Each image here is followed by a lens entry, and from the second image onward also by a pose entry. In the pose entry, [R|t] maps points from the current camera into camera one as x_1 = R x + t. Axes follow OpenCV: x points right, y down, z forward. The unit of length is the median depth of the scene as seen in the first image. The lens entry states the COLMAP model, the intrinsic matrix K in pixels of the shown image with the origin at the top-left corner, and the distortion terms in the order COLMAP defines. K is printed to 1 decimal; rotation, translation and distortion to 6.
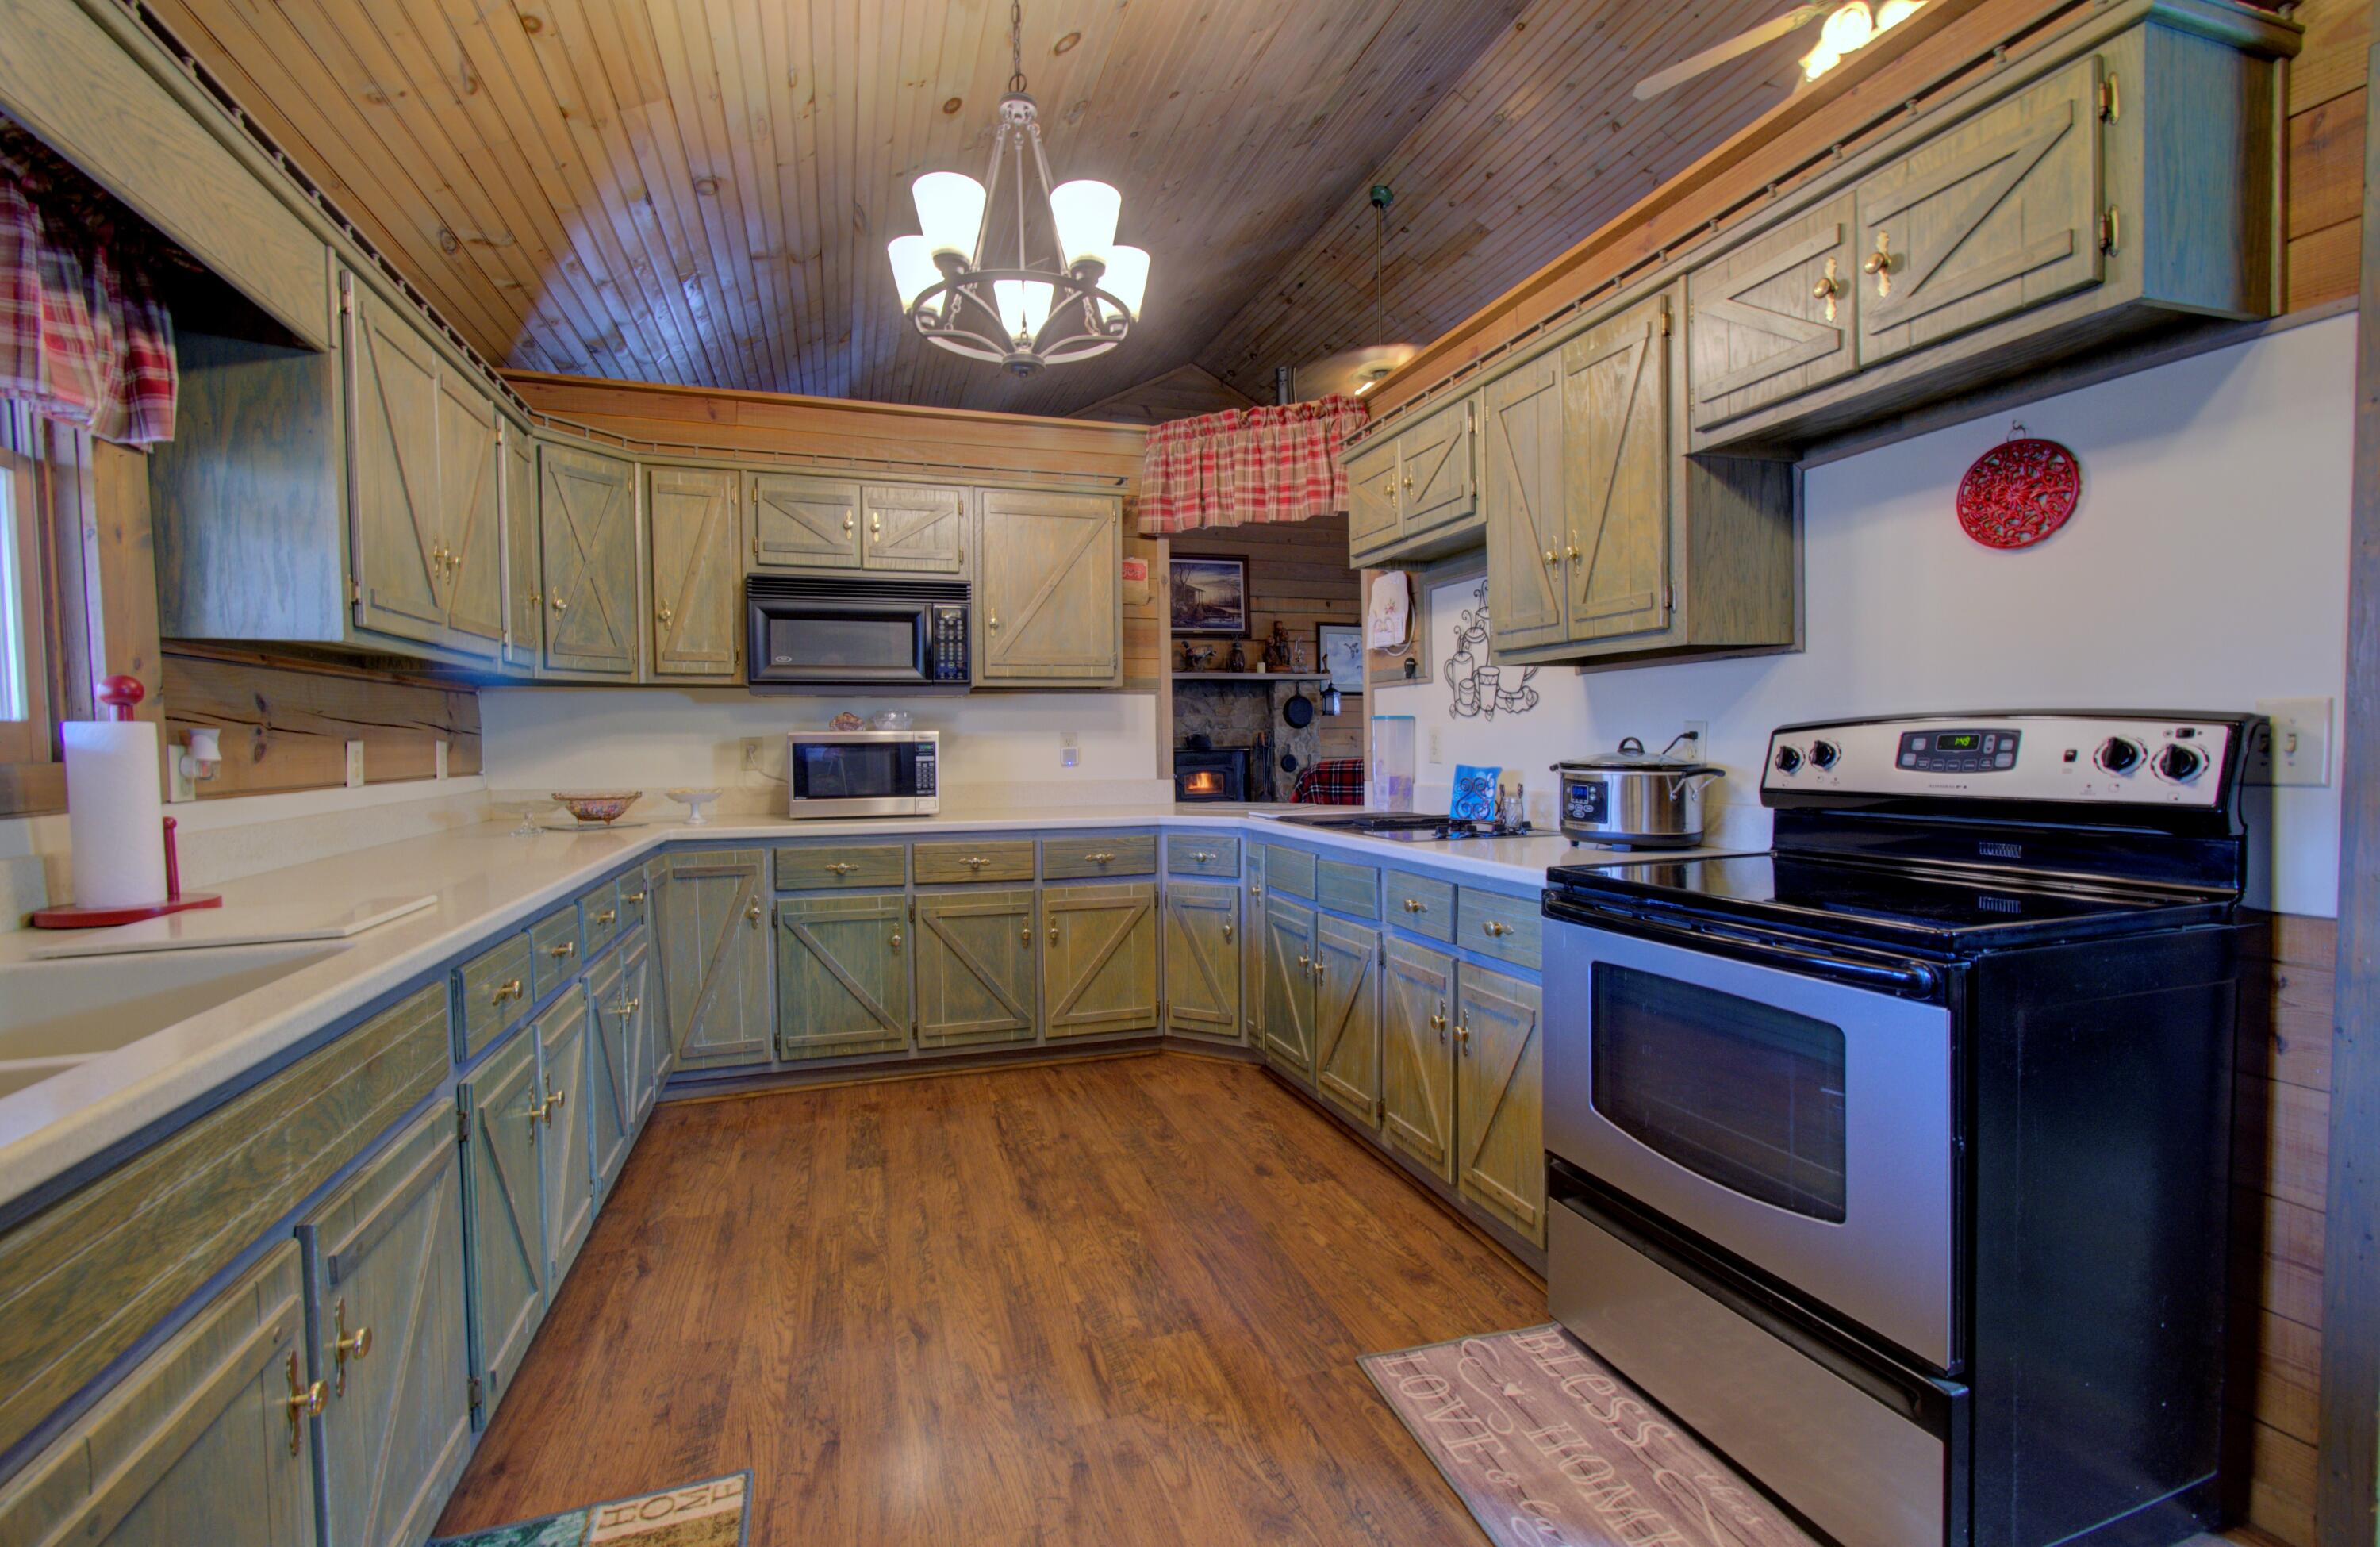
lens RADIAL K [[1024.2, 0, 1185.1], [0, 1024.2, 772.6], [0, 0, 1]] dist [-0.006972, 0.004470]
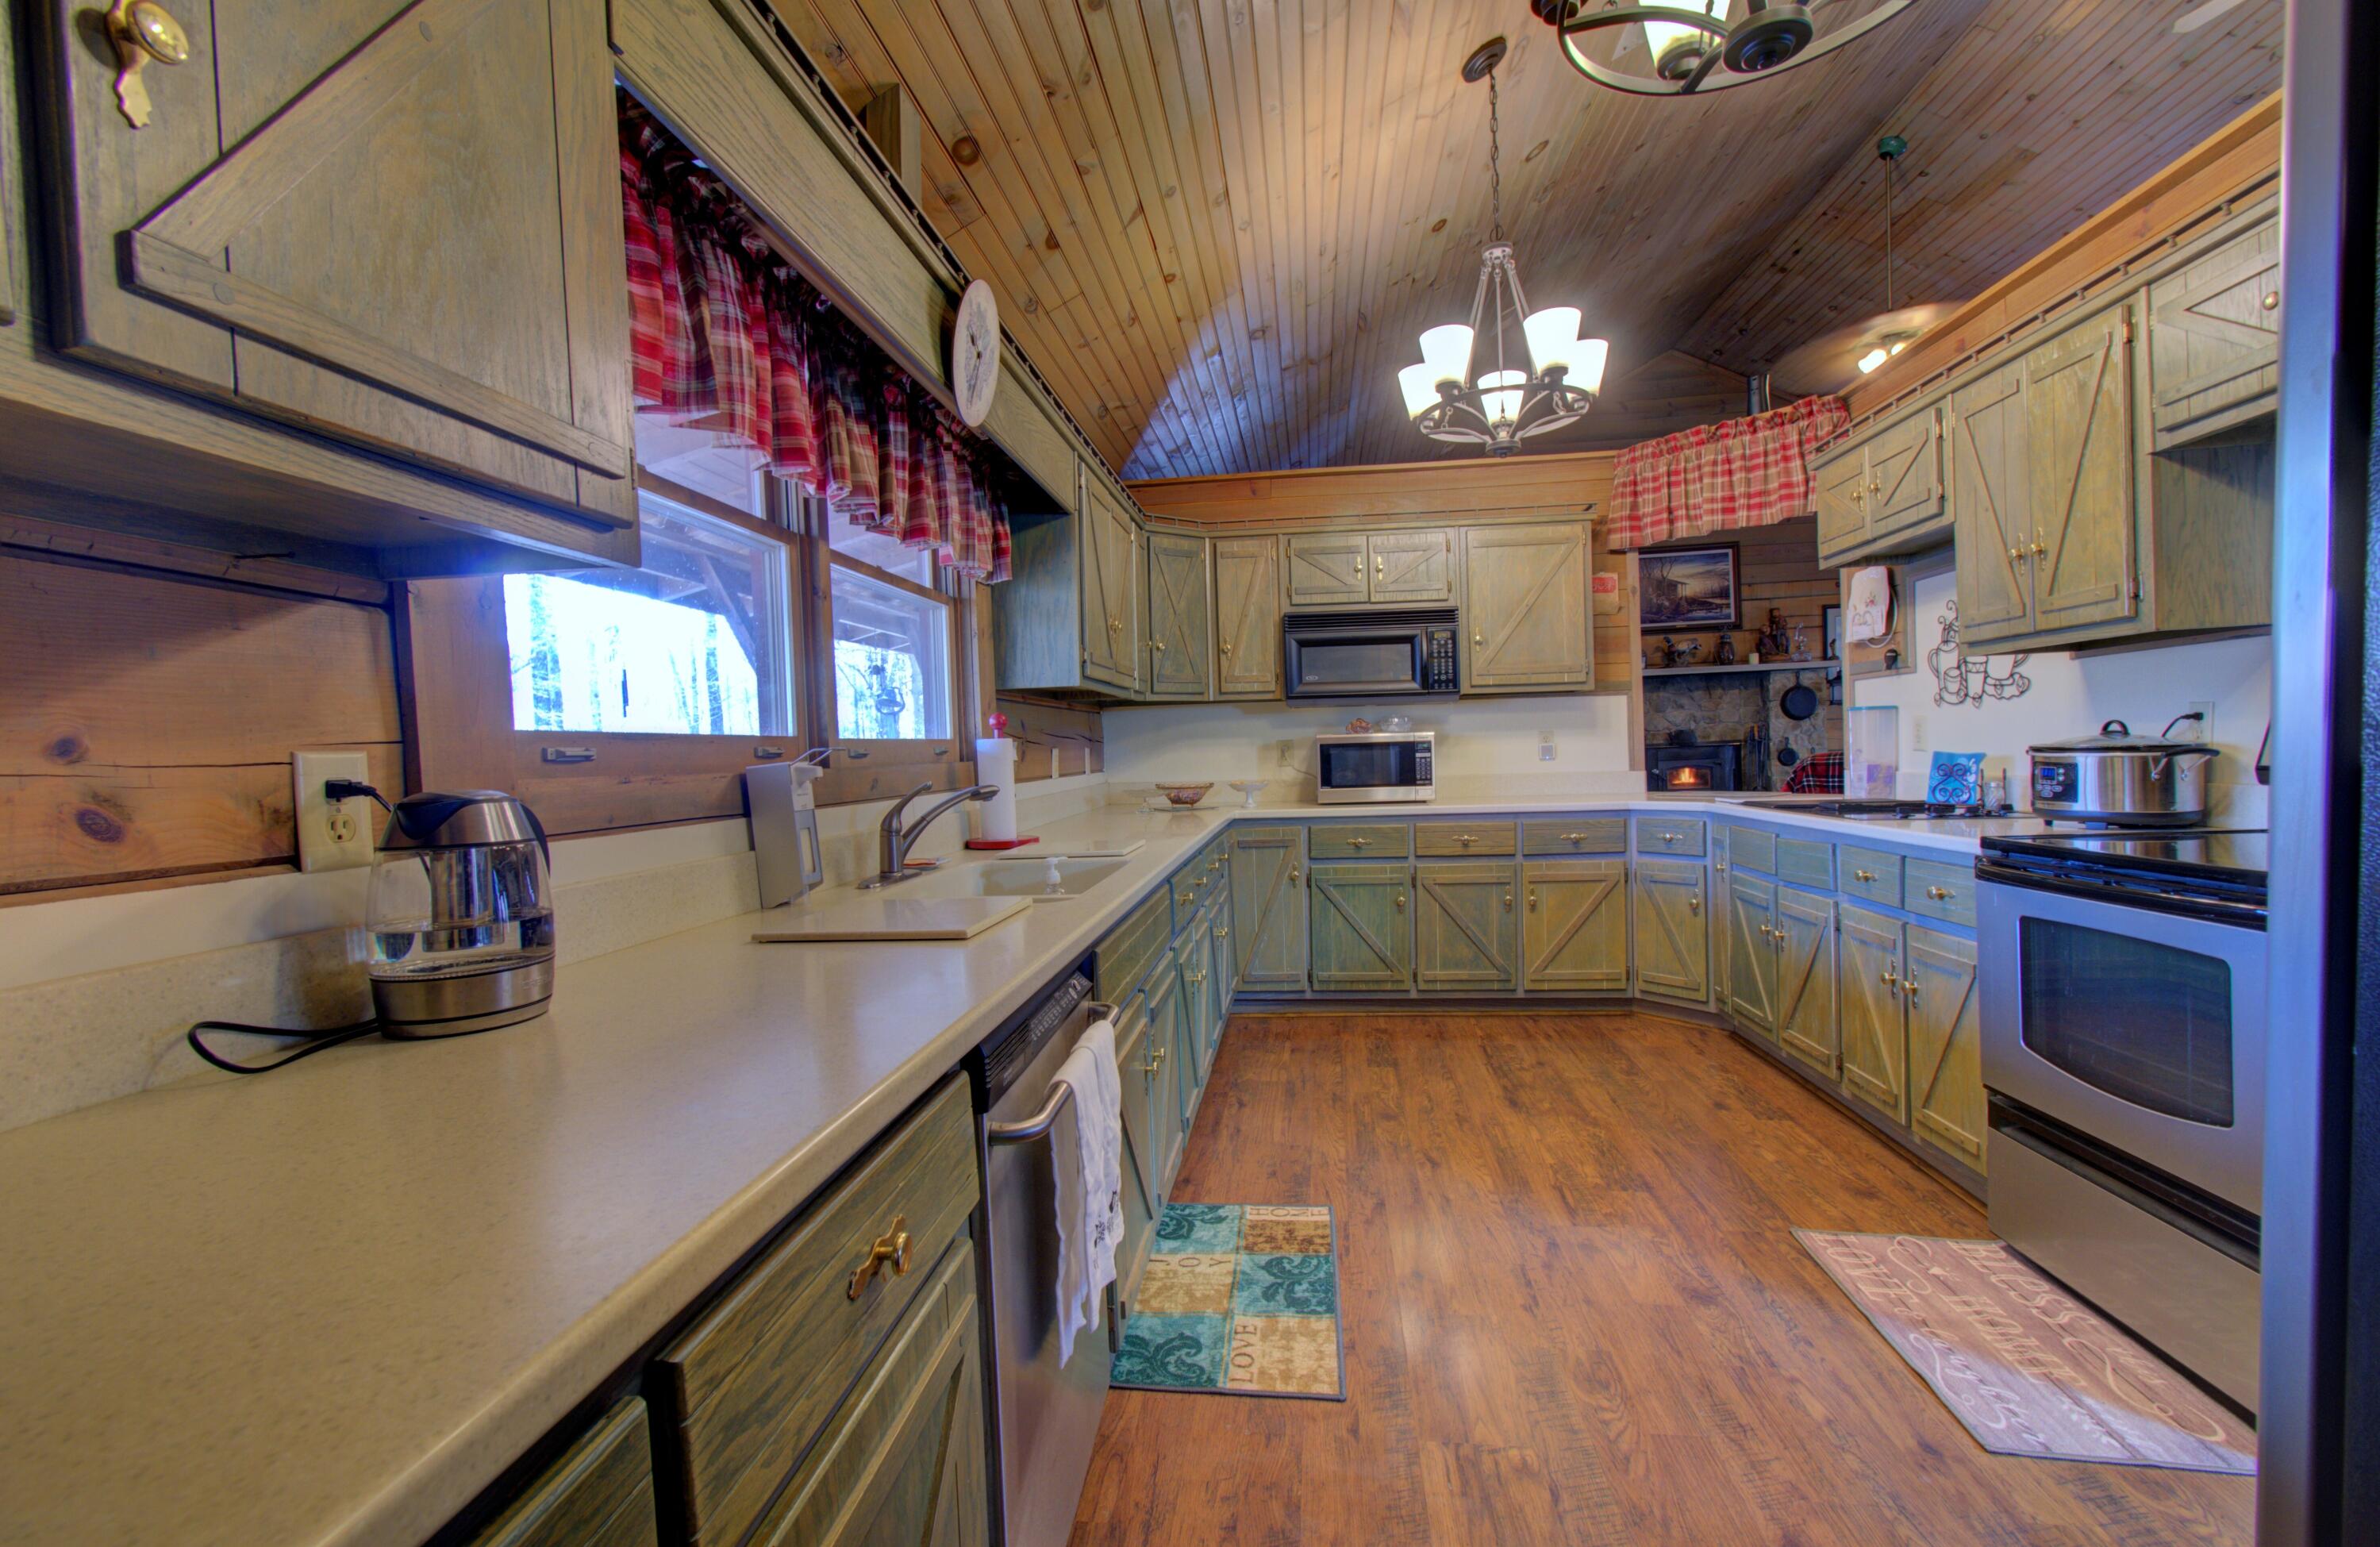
lens RADIAL K [[1024.3, 0, 1187.8], [0, 1024.3, 778.2], [0, 0, 1]] dist [-0.006972, 0.004470]
pose [[0.900697, -0.006865, -0.434394, 0.037754], [0.008422, 0.999963, 0.001659, 0.013272], [0.434366, -0.005153, 0.900722, -0.311356]]
